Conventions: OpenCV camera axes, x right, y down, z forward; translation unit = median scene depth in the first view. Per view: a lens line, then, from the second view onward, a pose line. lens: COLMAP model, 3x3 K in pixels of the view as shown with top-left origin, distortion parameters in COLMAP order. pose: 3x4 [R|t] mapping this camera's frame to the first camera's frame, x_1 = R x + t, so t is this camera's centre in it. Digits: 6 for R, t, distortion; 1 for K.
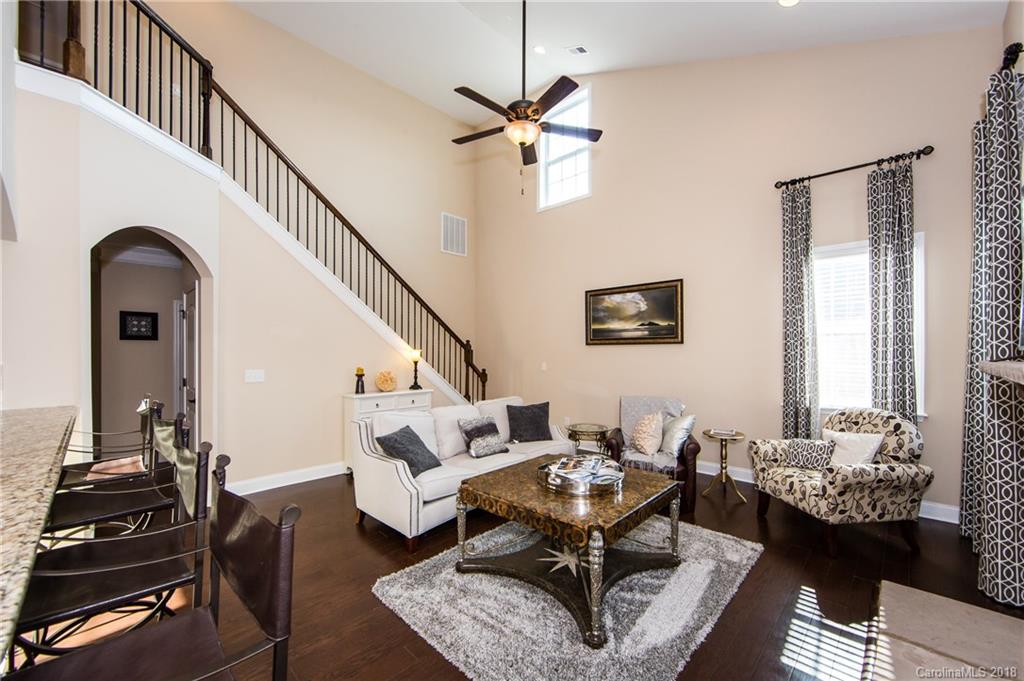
lens RADIAL K [[406.4, 0, 512.5], [0, 406.4, 348.2], [0, 0, 1]] dist [0.002388, -0.001107]
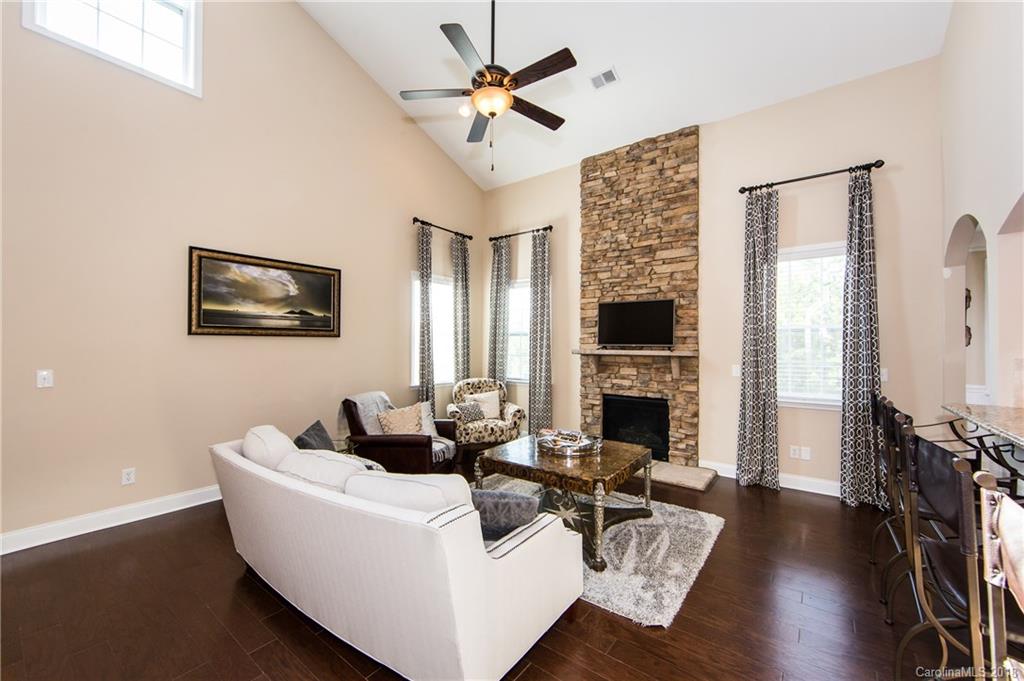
lens RADIAL K [[406.4, 0, 515.6], [0, 406.4, 339.4], [0, 0, 1]] dist [0.002388, -0.001107]
pose [[-0.126489, 0.012036, 0.991895, -0.543254], [-0.013647, 0.999811, -0.013872, 0.001283], [-0.991874, -0.015291, -0.126300, 0.657765]]
